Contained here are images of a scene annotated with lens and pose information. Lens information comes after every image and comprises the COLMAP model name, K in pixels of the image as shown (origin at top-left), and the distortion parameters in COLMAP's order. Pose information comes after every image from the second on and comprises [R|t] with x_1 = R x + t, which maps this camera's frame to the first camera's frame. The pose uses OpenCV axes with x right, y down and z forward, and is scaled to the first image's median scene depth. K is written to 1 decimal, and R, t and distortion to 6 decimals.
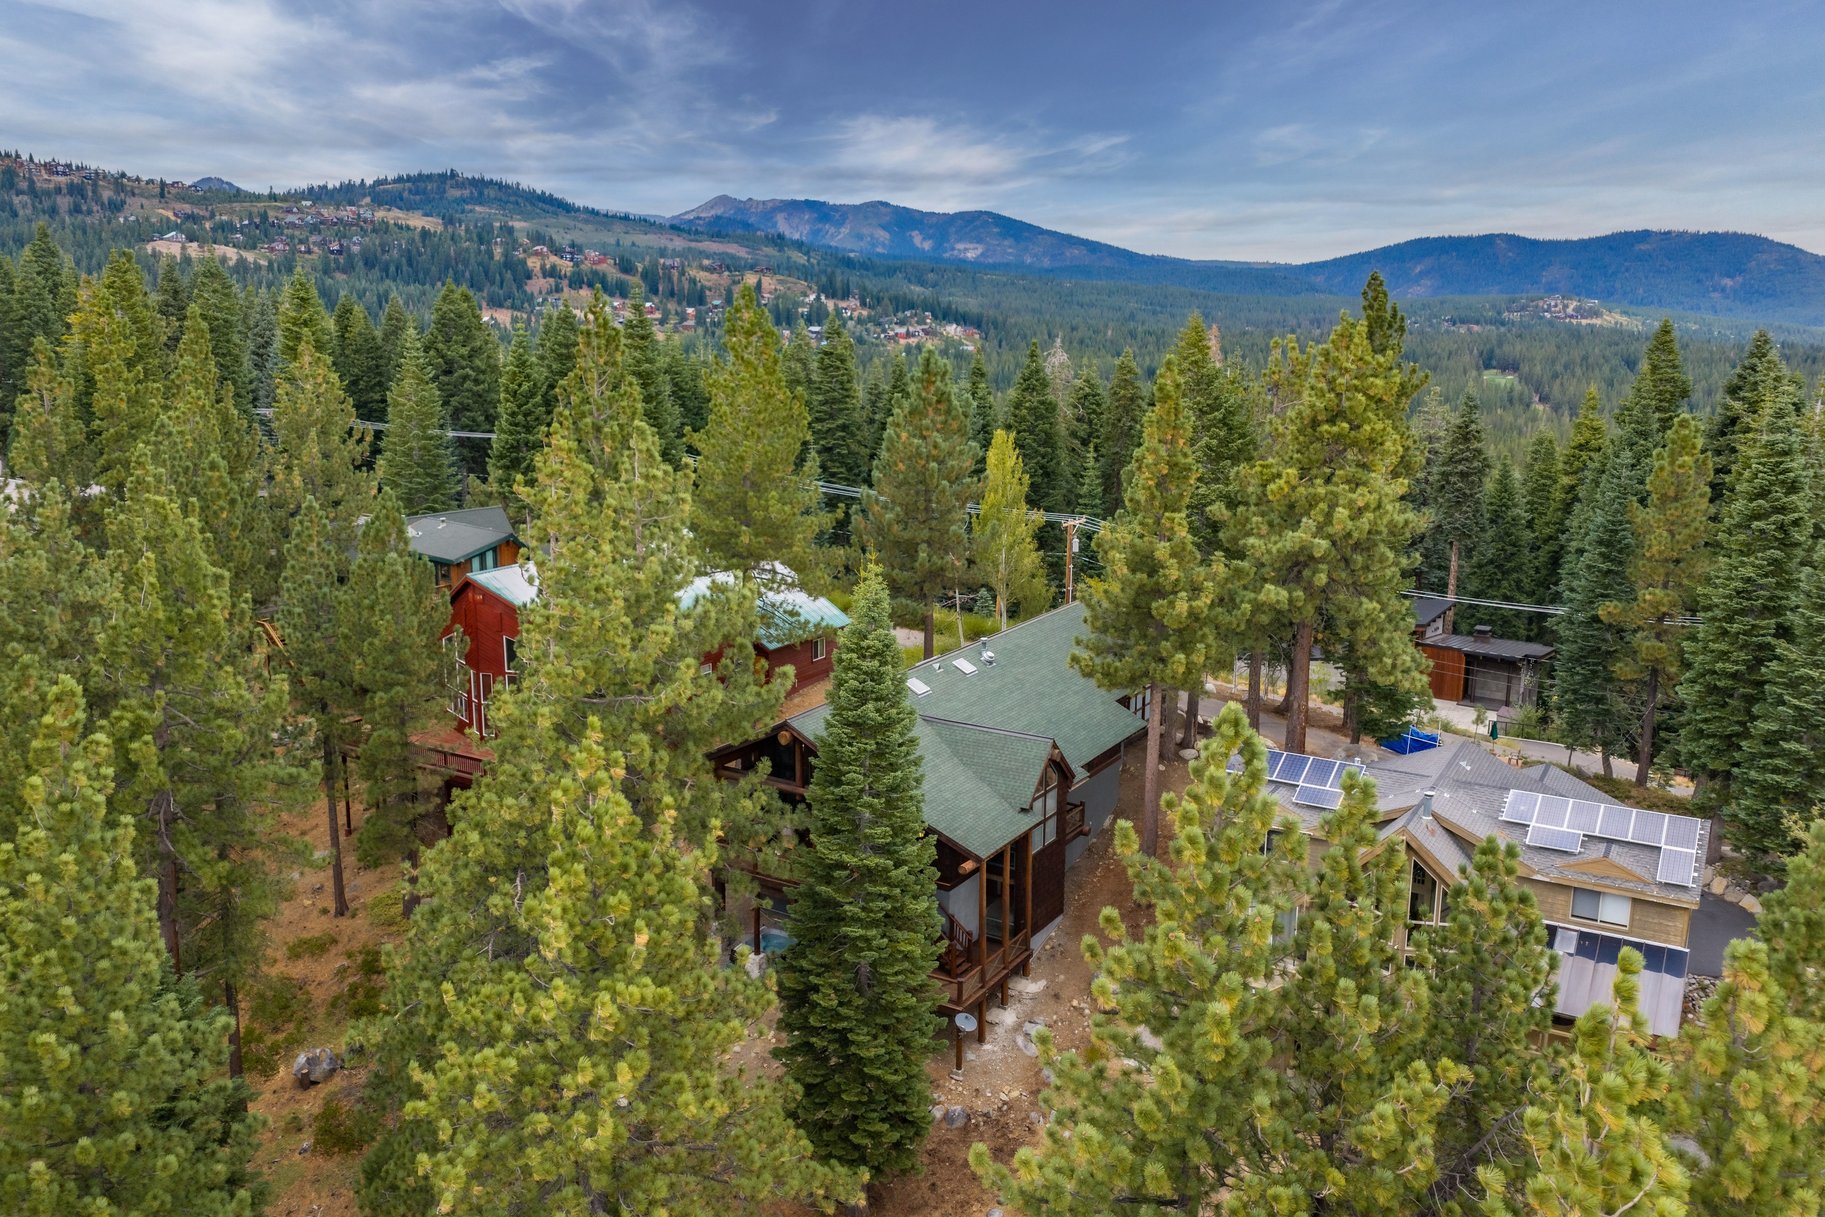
lens RADIAL K [[1501.2, 0, 913.4], [0, 1501.2, 610.0], [0, 0, 1]] dist [0.010325, -0.018430]
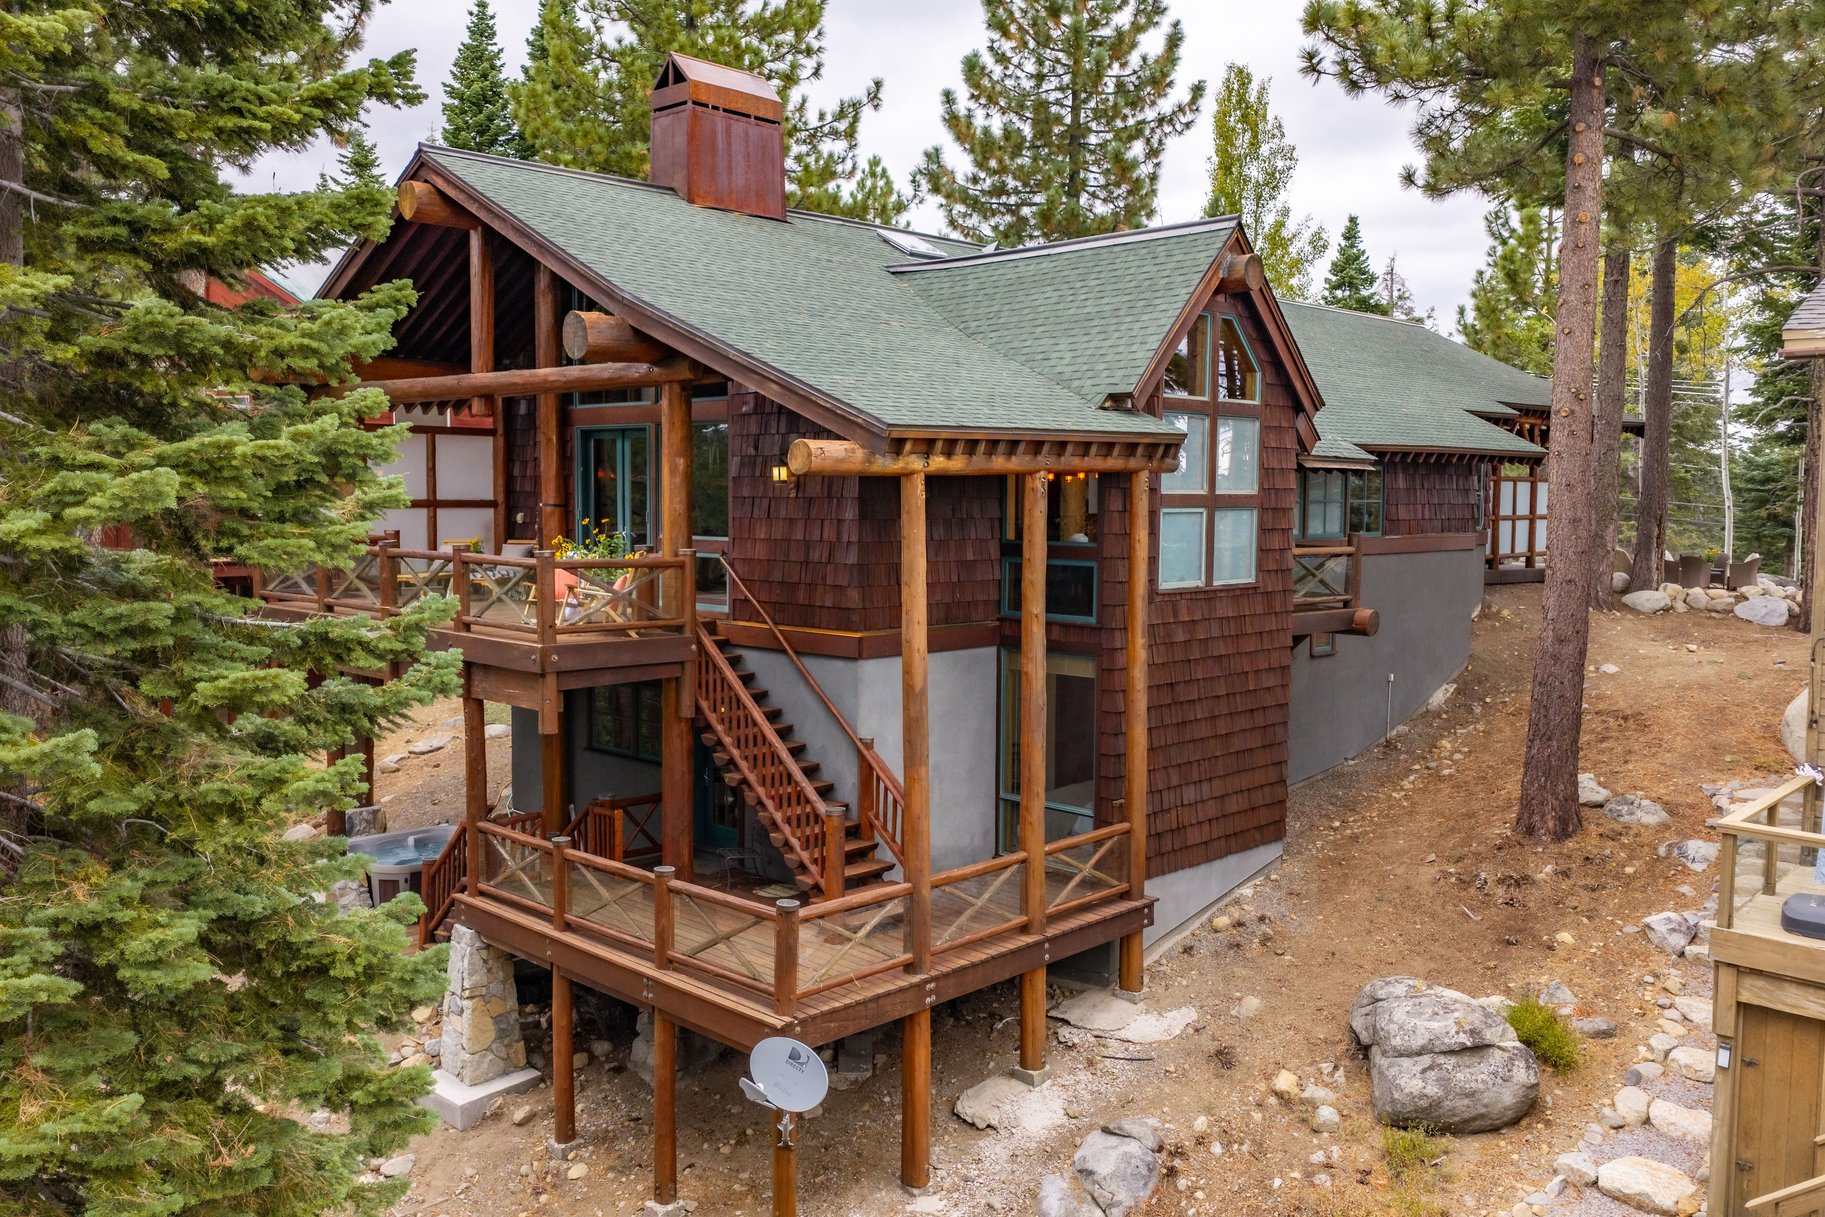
lens RADIAL K [[1501.2, 0, 913.4], [0, 1501.2, 610.0], [0, 0, 1]] dist [0.010325, -0.018430]
pose [[0.972593, 0.014456, -0.232064, 0.103095], [-0.044949, 0.990928, -0.126656, 0.211586], [0.228128, 0.133615, 0.964419, 0.699906]]
